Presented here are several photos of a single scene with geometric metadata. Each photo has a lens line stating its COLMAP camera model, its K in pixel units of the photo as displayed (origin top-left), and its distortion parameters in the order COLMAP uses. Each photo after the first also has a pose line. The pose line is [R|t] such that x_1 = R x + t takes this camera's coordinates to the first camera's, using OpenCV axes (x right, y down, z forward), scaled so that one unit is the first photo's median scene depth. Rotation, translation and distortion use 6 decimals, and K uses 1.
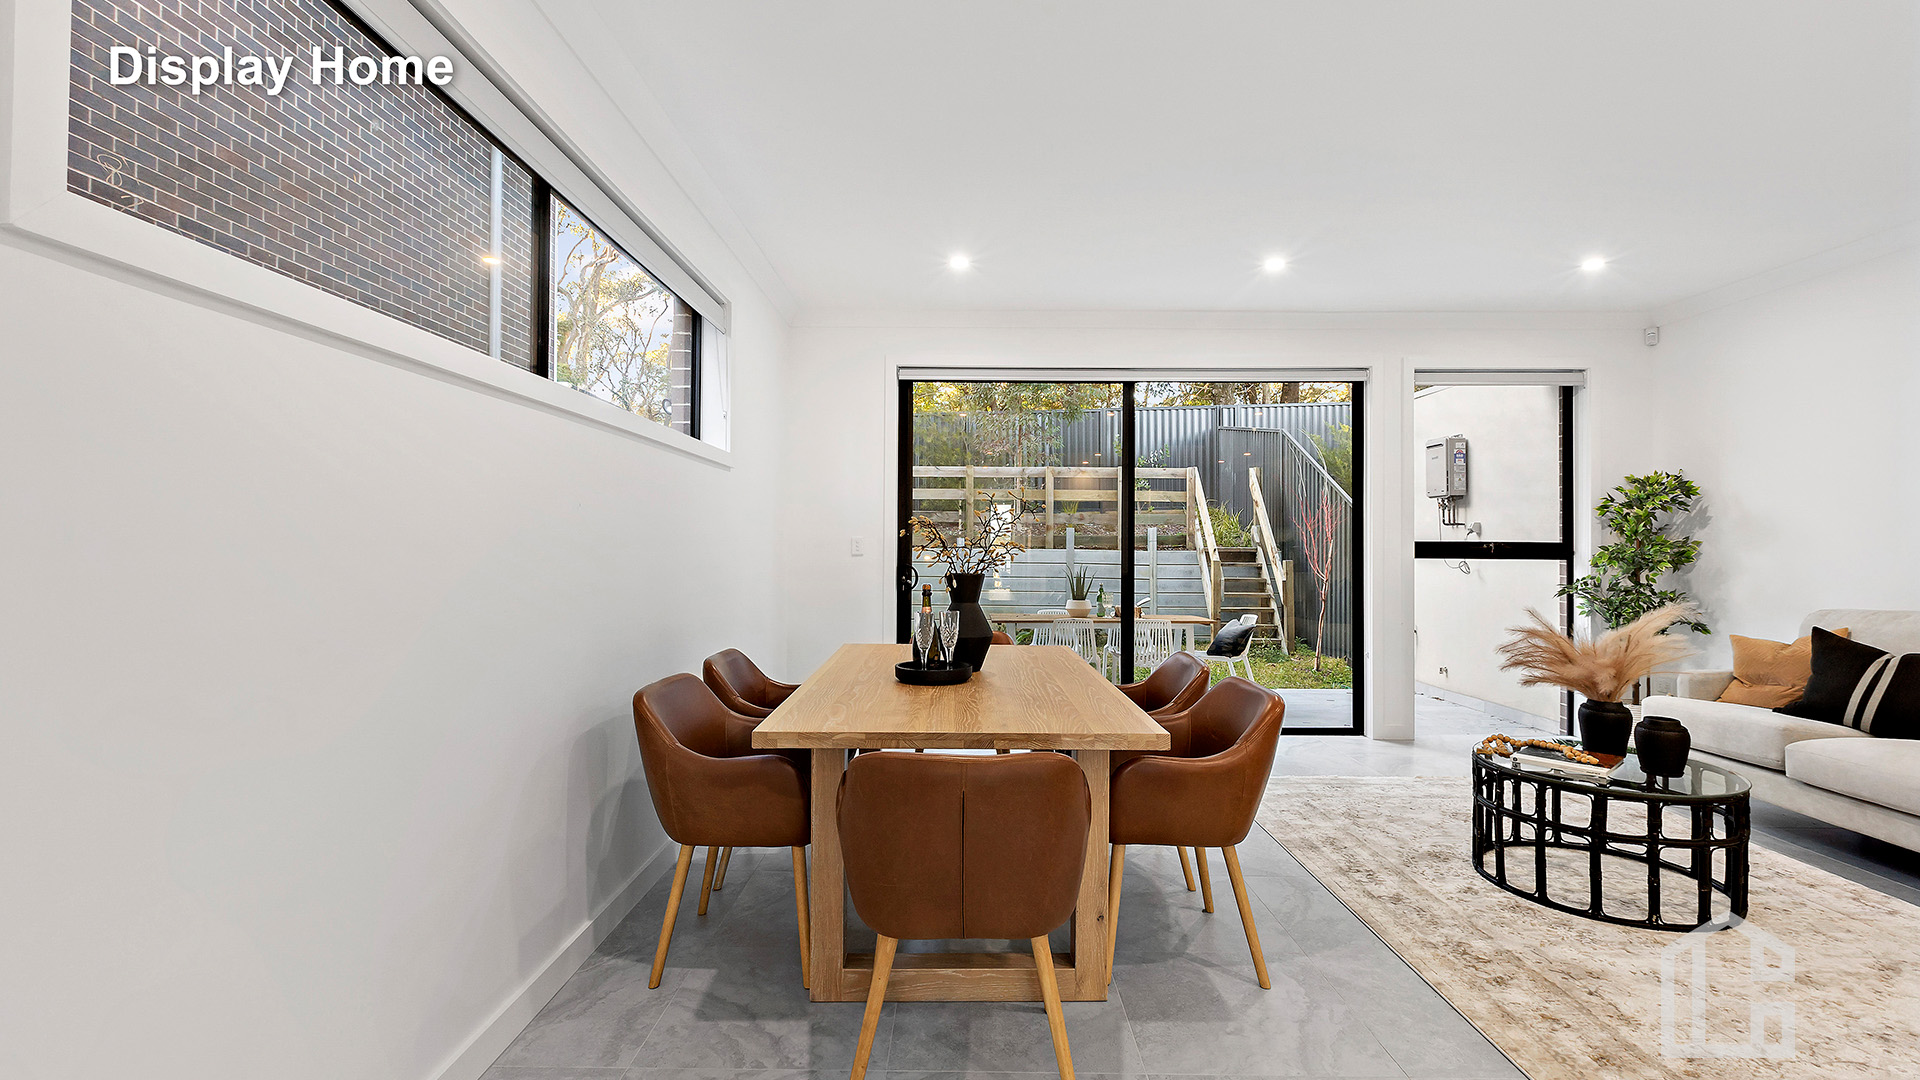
lens RADIAL K [[879.0, 0, 960.0], [0, 879.0, 540.0], [0, 0, 1]] dist [-0.010079, -0.000221]
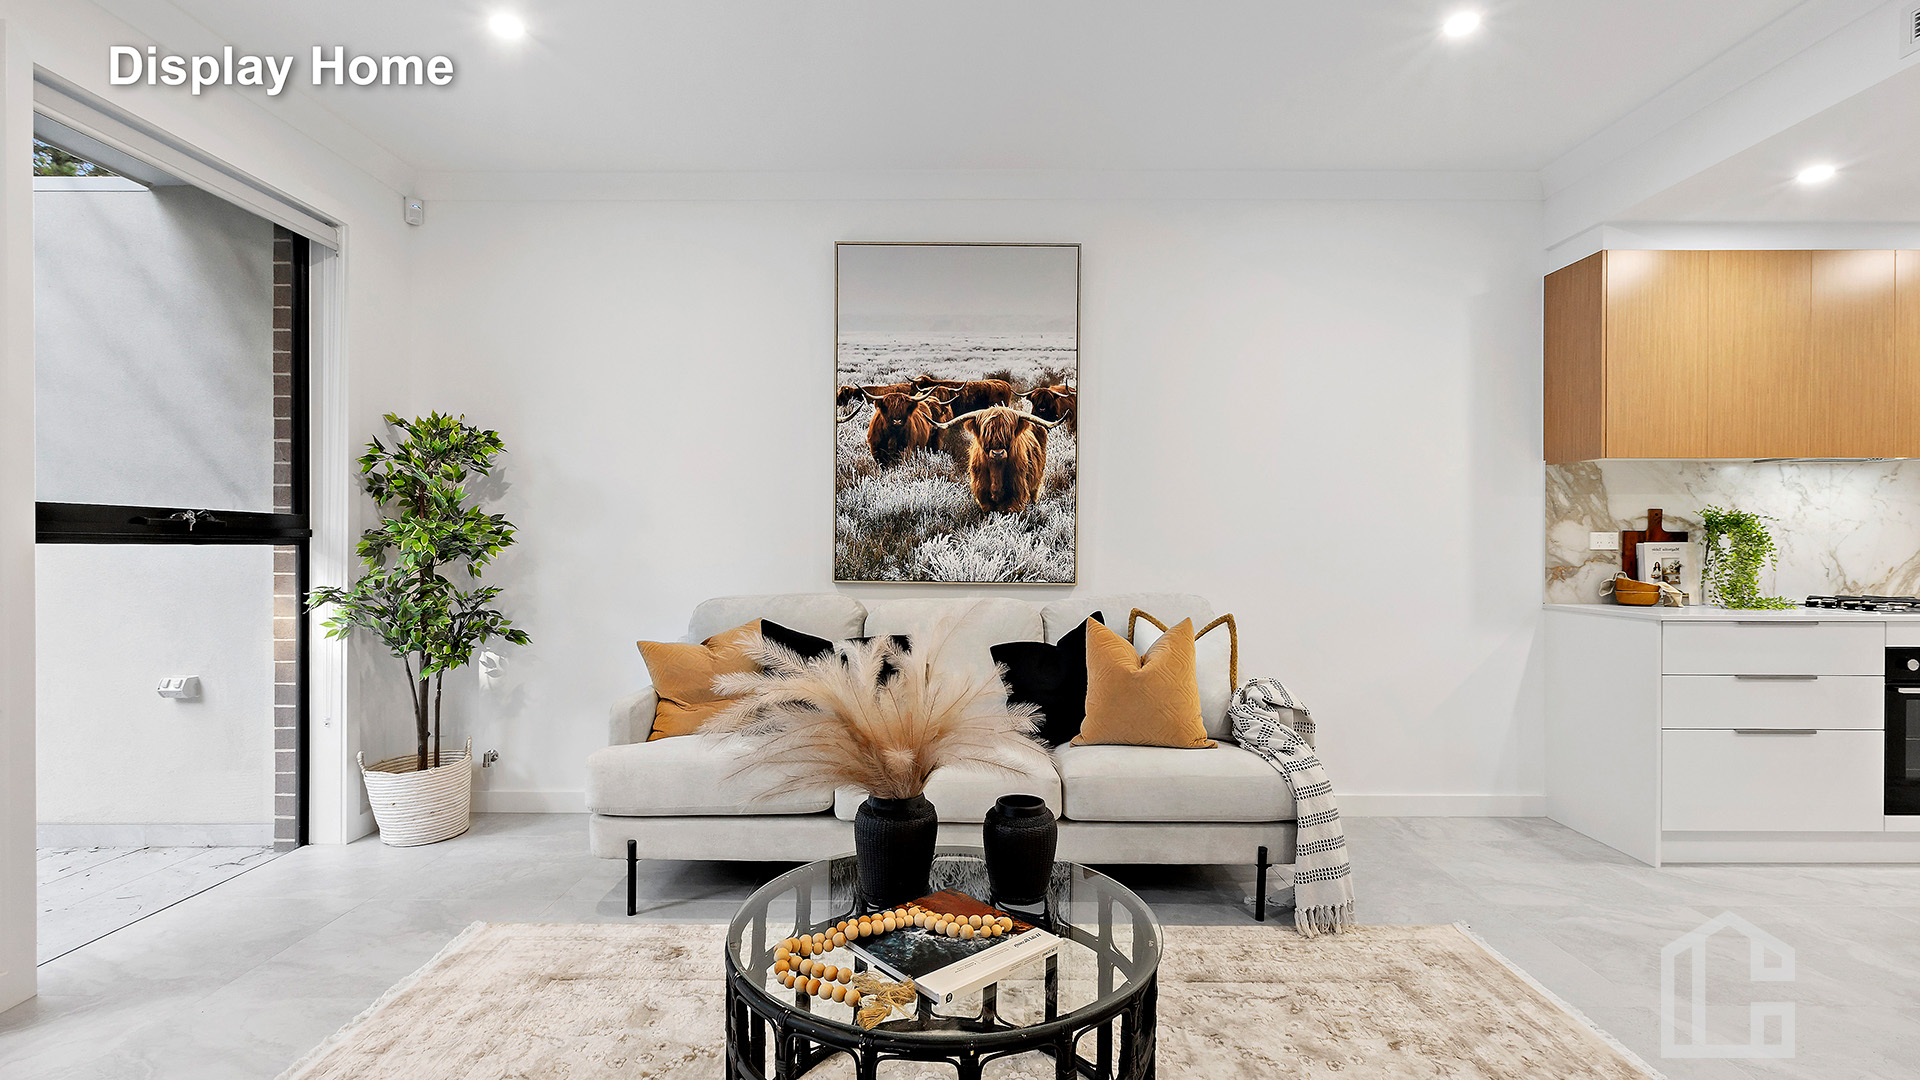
lens RADIAL K [[879.0, 0, 960.0], [0, 879.0, 540.0], [0, 0, 1]] dist [-0.010079, -0.000221]
pose [[-0.017922, -0.001131, 0.999839, 0.113951], [-0.005048, 0.999987, 0.001041, 0.016662], [-0.999827, -0.005029, -0.017928, 0.584304]]
